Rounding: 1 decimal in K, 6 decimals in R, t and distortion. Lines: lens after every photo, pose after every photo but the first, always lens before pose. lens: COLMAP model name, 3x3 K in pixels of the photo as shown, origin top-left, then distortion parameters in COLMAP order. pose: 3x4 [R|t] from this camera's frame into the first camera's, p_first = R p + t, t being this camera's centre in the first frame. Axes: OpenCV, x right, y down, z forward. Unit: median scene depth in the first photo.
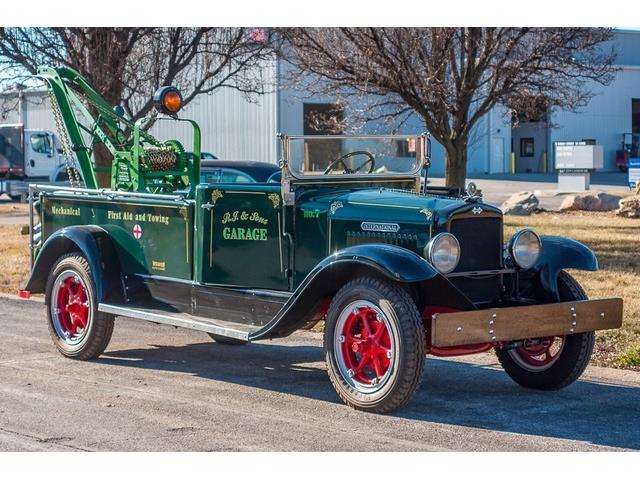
lens RADIAL K [[1613.3, 0, 321.4], [0, 1613.3, 216.9], [0, 0, 1]] dist [-0.002077, -0.004482]
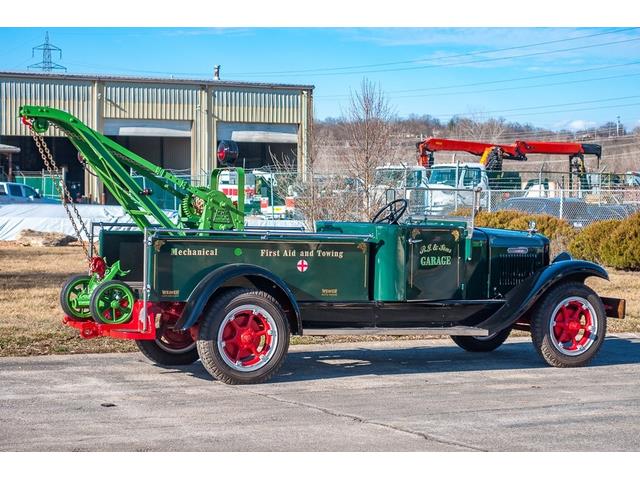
lens RADIAL K [[1567.2, 0, 320.0], [0, 1567.2, 240.0], [0, 0, 1]] dist [-0.014975, 0.059598]
pose [[0.194297, -0.018731, 0.980764, -1.228864], [0.027144, 0.999537, 0.013712, -0.024905], [-0.980567, 0.023958, 0.194715, 0.766986]]
